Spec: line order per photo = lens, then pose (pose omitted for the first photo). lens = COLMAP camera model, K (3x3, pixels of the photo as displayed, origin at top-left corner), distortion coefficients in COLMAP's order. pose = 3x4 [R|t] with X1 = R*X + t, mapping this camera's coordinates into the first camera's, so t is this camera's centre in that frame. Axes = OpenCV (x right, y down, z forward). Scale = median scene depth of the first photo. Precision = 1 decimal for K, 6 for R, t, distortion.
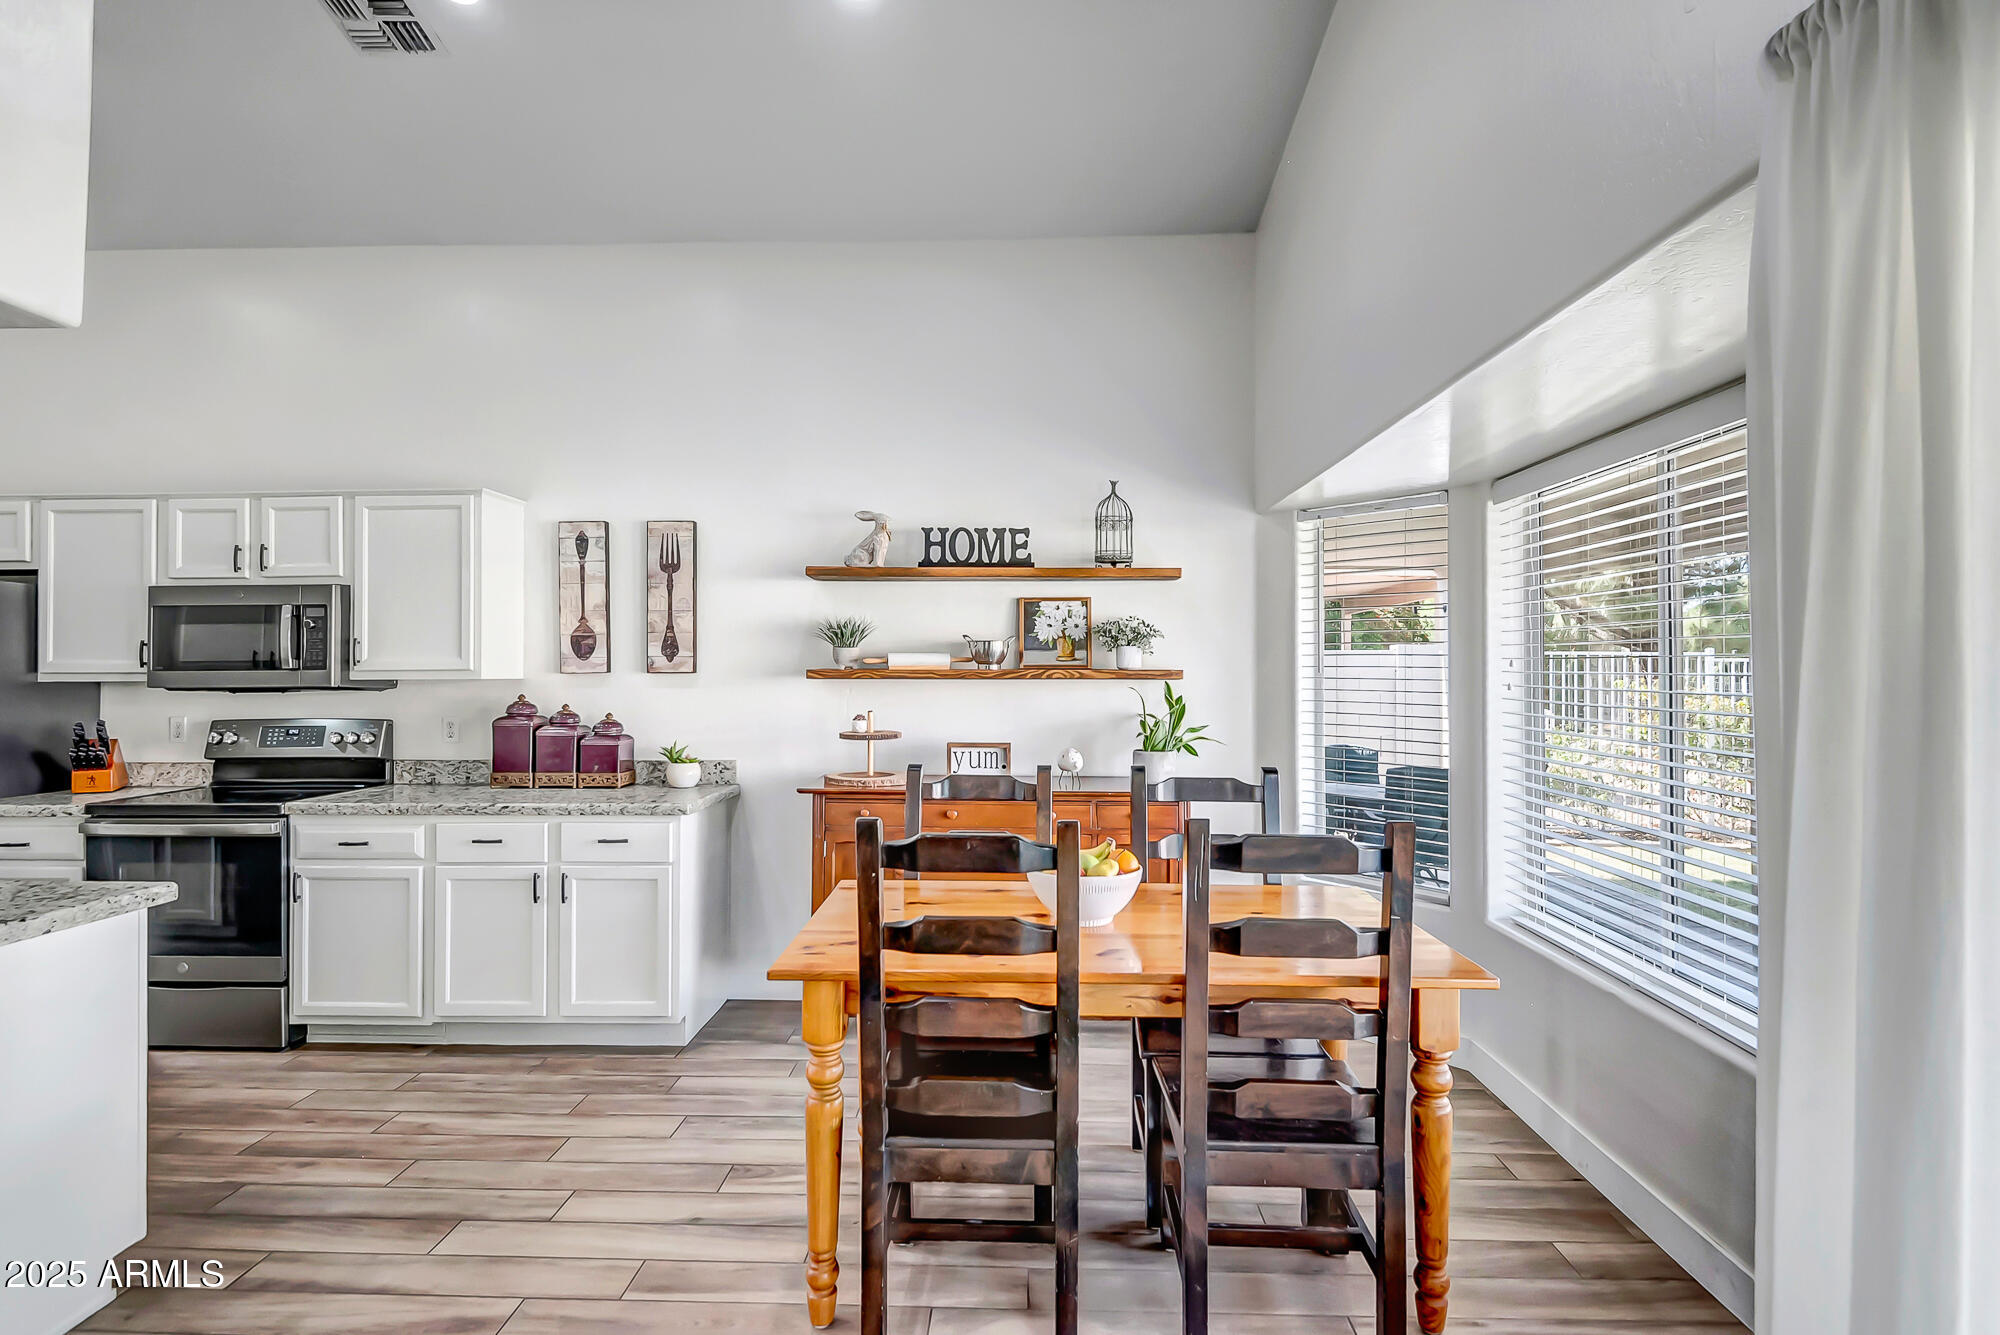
lens RADIAL K [[1006.3, 0, 1000.0], [0, 1006.3, 667.5], [0, 0, 1]] dist [0.040551, -0.000068]
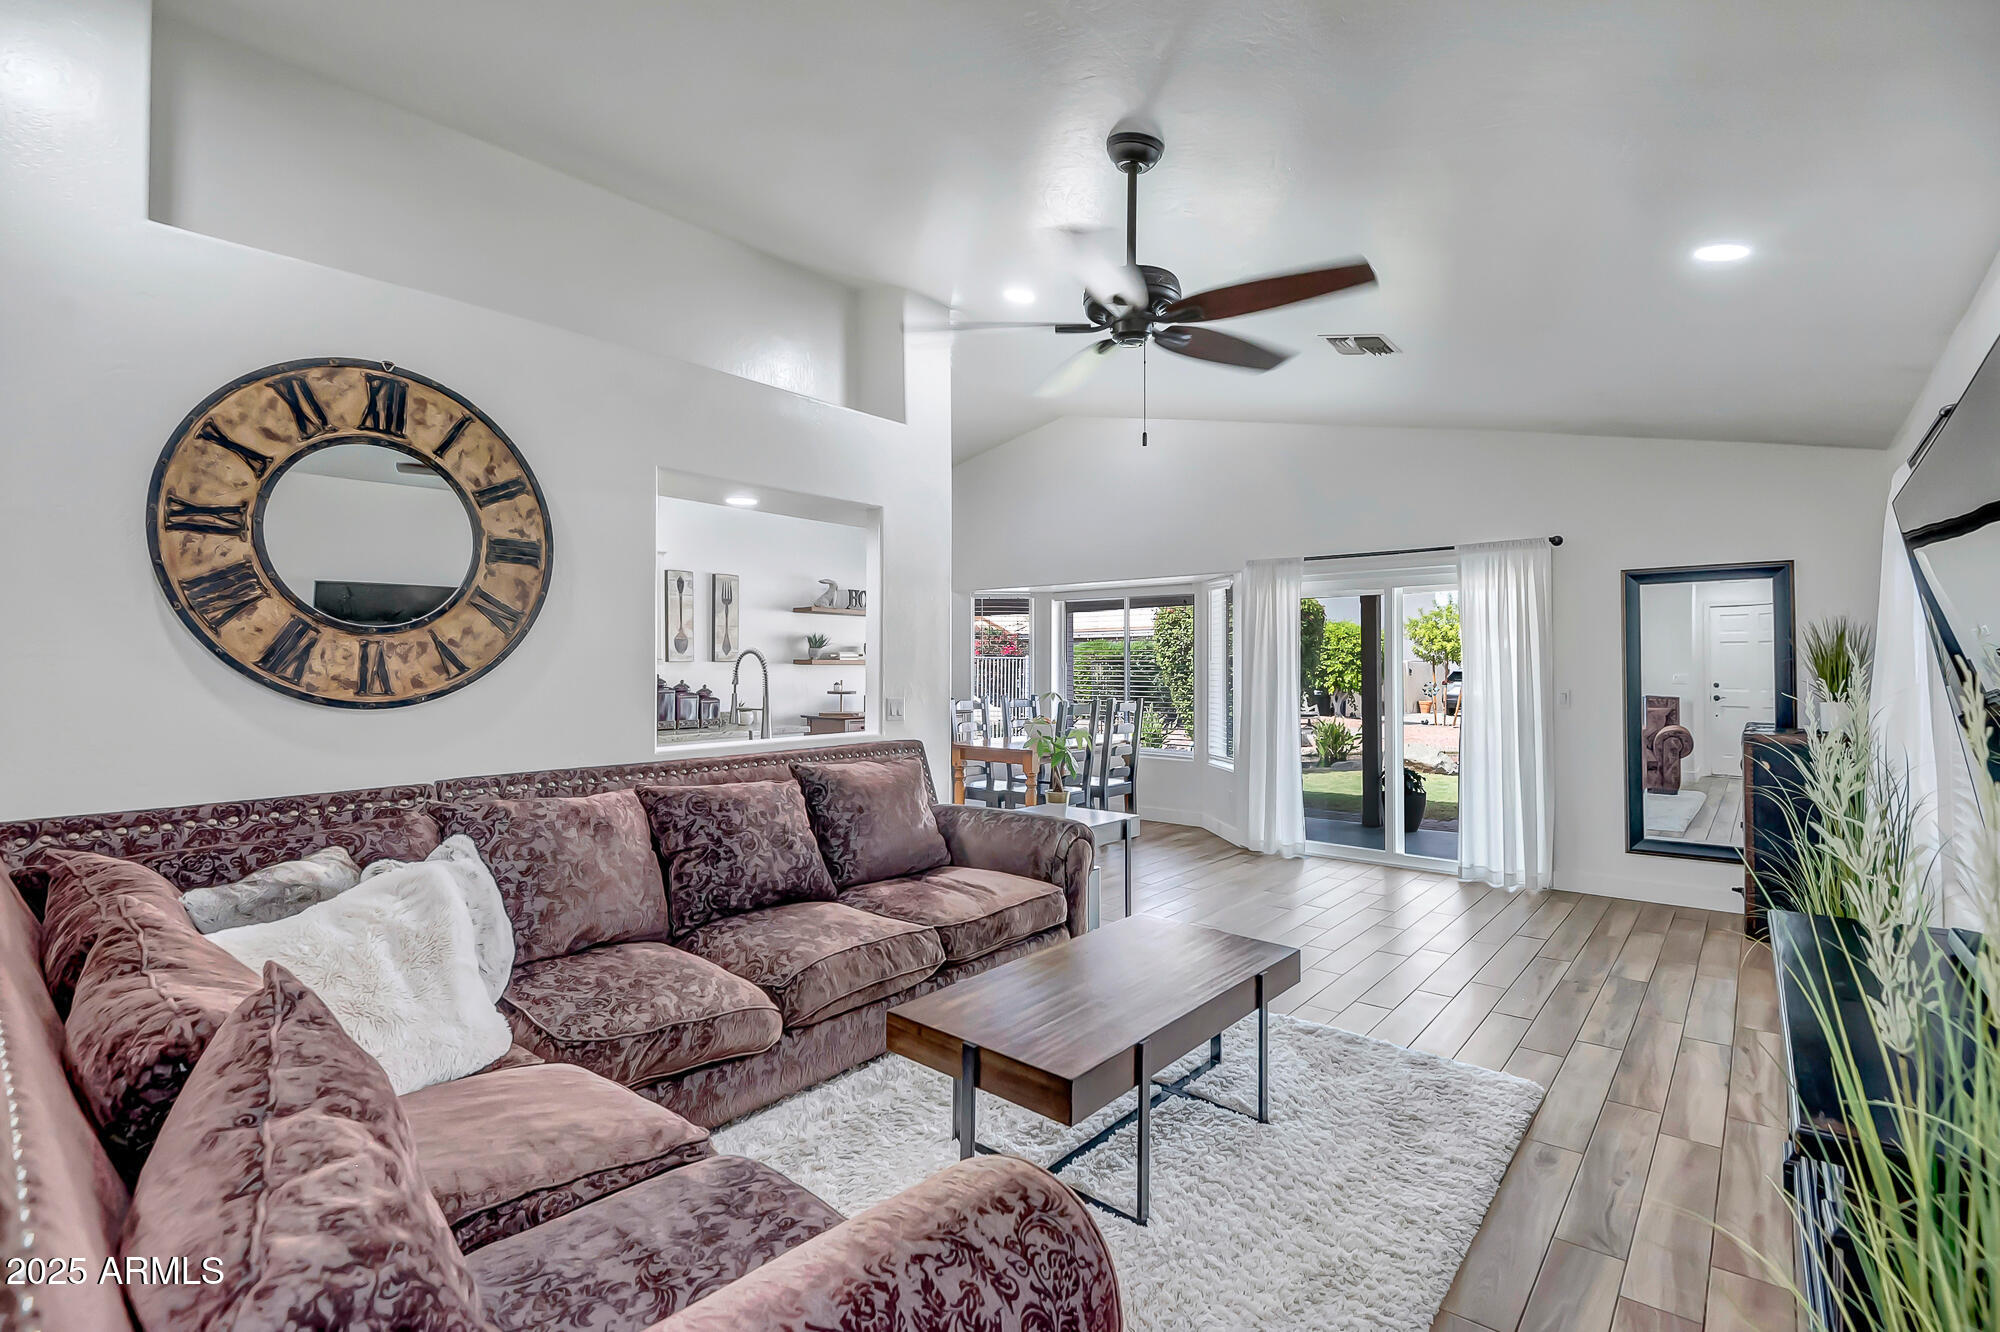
lens RADIAL K [[949.5, 0, 1000.0], [0, 949.5, 666.0], [0, 0, 1]] dist [0.022143, -0.020434]
pose [[0.609020, -0.001890, 0.793153, -1.384172], [0.003062, 0.999995, 0.000031, 0.015191], [-0.793149, 0.002410, 0.609023, -0.389146]]
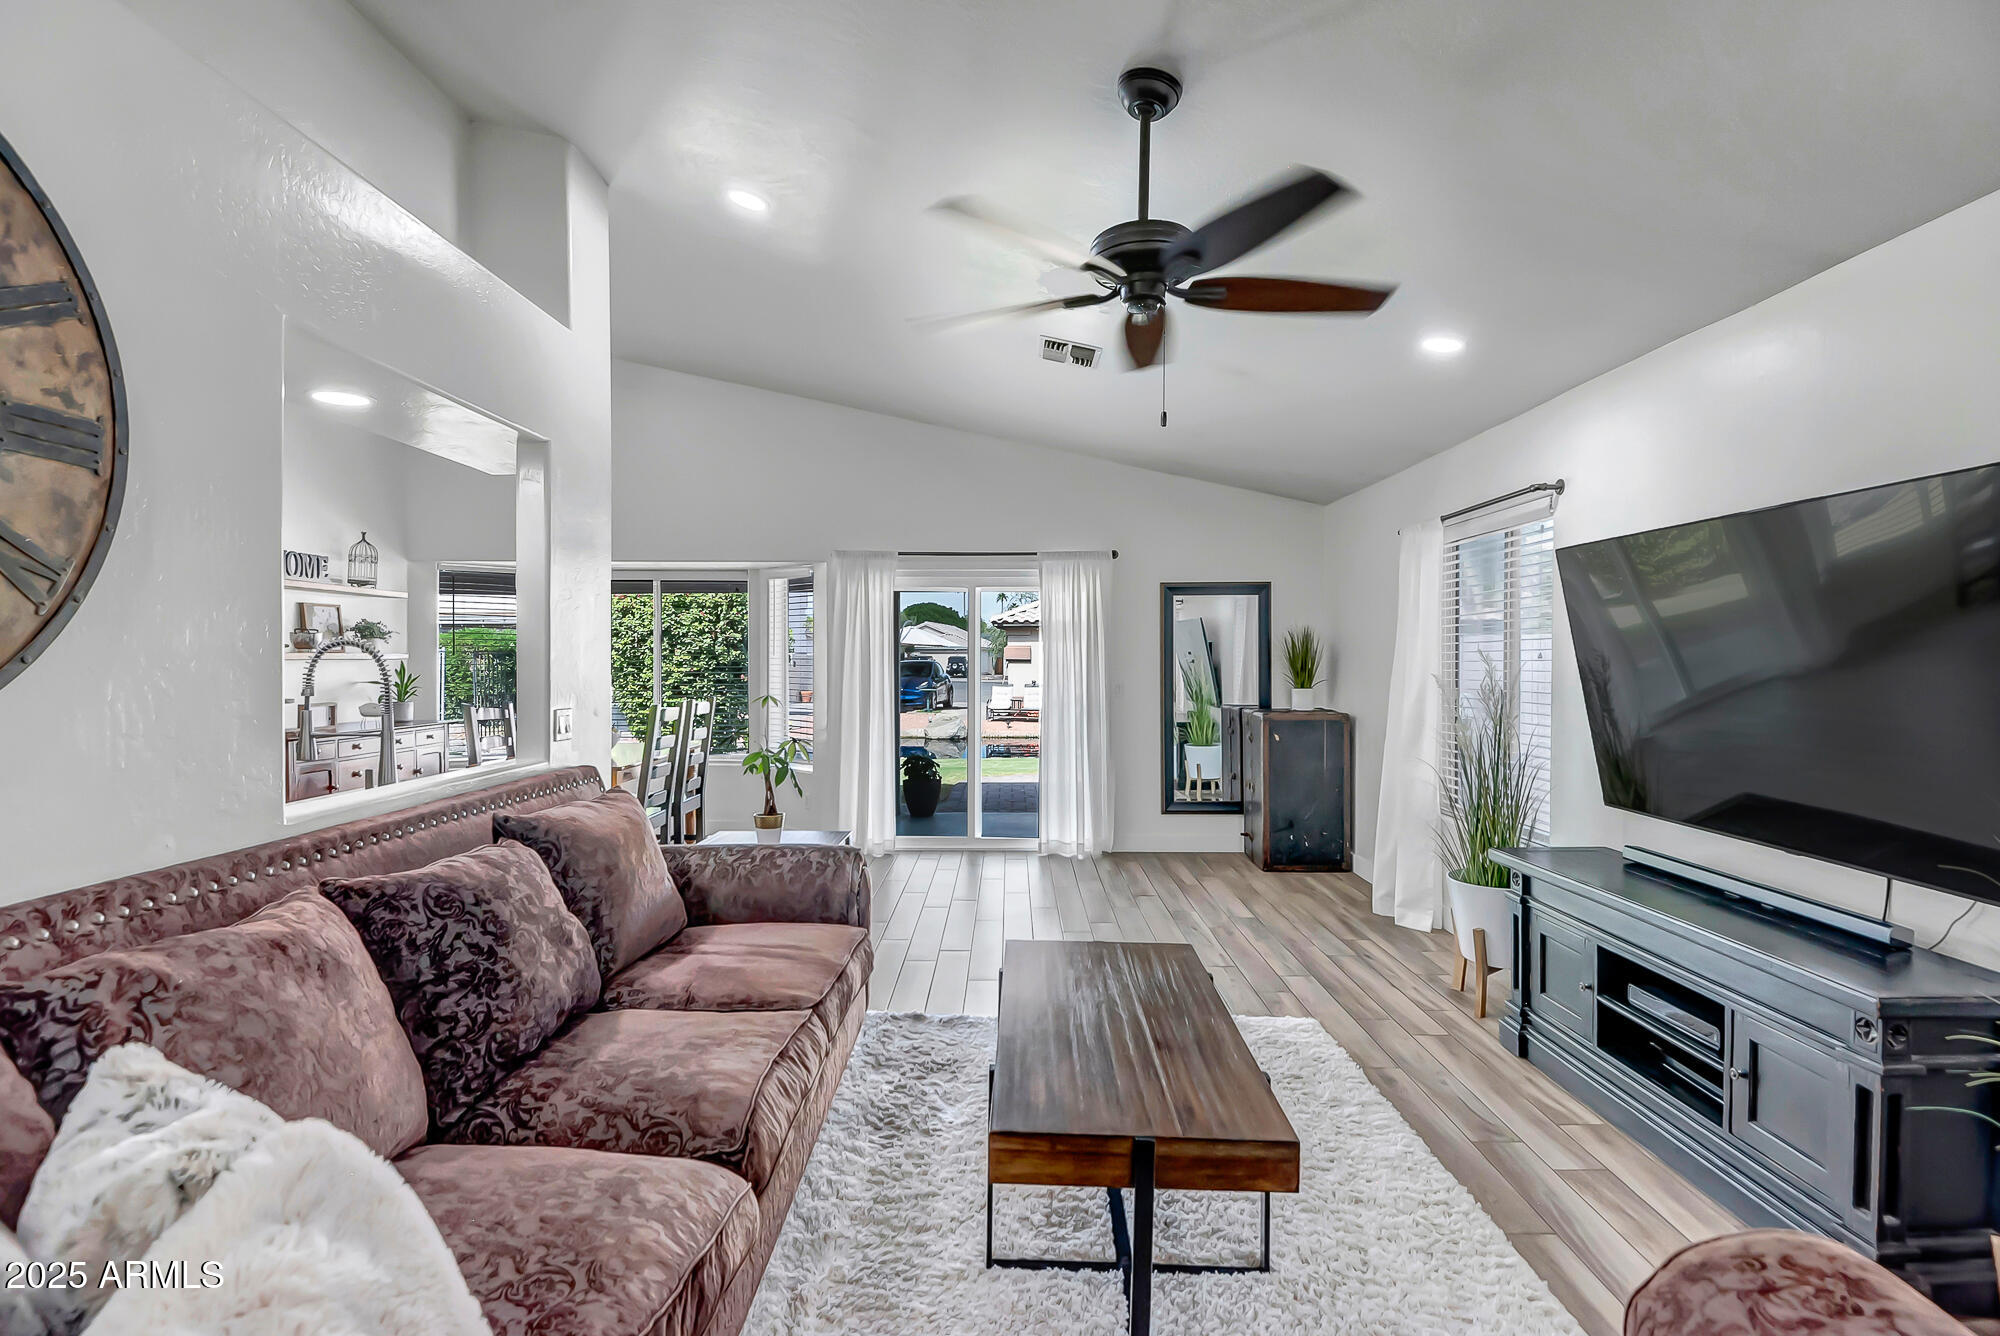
lens RADIAL K [[947.7, 0, 1032.4], [0, 947.7, 678.6], [0, 0, 1]] dist [0.000464, -0.018791]
pose [[-0.051999, -0.023589, 0.998369, -1.393009], [0.001390, 0.999718, 0.023694, 0.008336], [-0.998646, 0.002620, -0.051951, 0.040643]]
